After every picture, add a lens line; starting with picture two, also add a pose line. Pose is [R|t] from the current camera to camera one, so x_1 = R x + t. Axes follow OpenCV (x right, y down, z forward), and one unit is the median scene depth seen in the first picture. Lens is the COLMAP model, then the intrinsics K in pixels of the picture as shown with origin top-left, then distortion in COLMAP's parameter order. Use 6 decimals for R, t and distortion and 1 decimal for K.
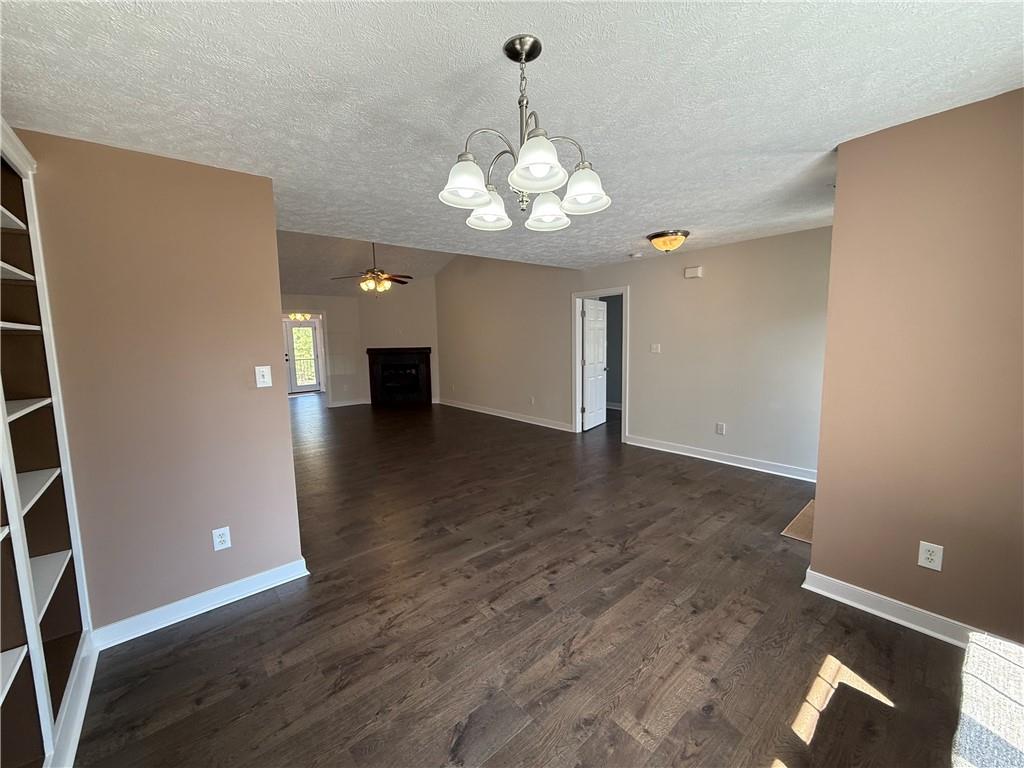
lens RADIAL K [[410.8, 0, 510.4], [0, 410.8, 382.6], [0, 0, 1]] dist [-0.001072, 0.000792]
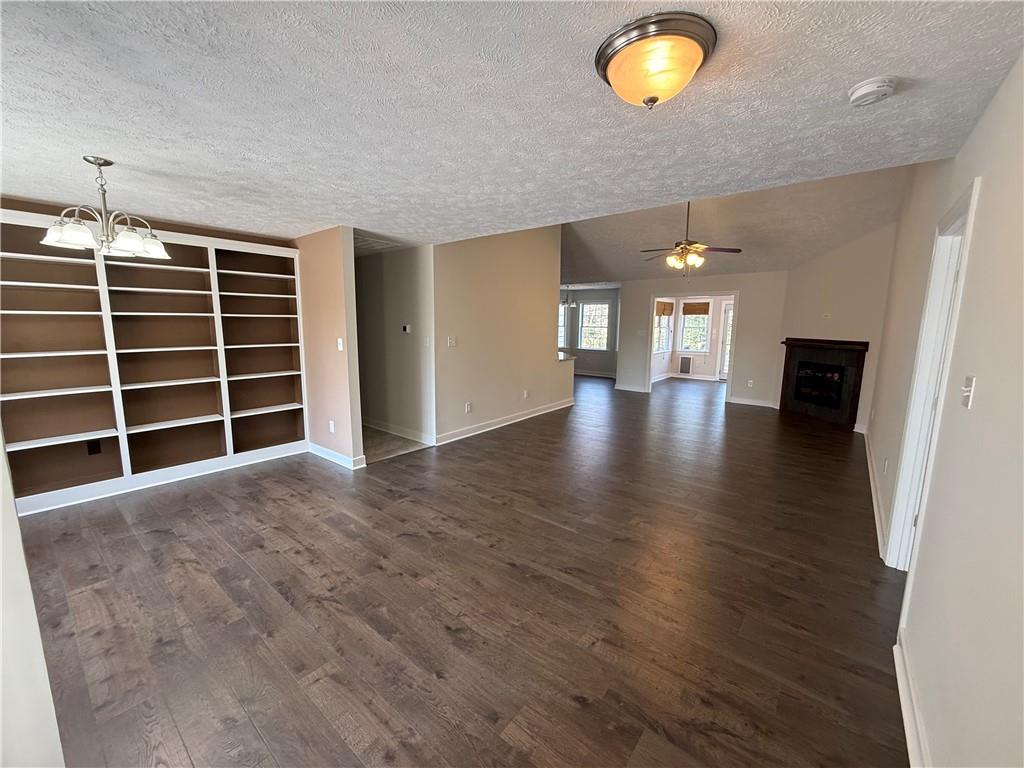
lens RADIAL K [[410.8, 0, 509.2], [0, 410.8, 383.2], [0, 0, 1]] dist [-0.001072, 0.000792]
pose [[0.175768, 0.169322, -0.969761, 1.051886], [-0.121467, 0.981300, 0.149321, -0.170963], [0.976909, 0.091548, 0.193048, 1.178334]]
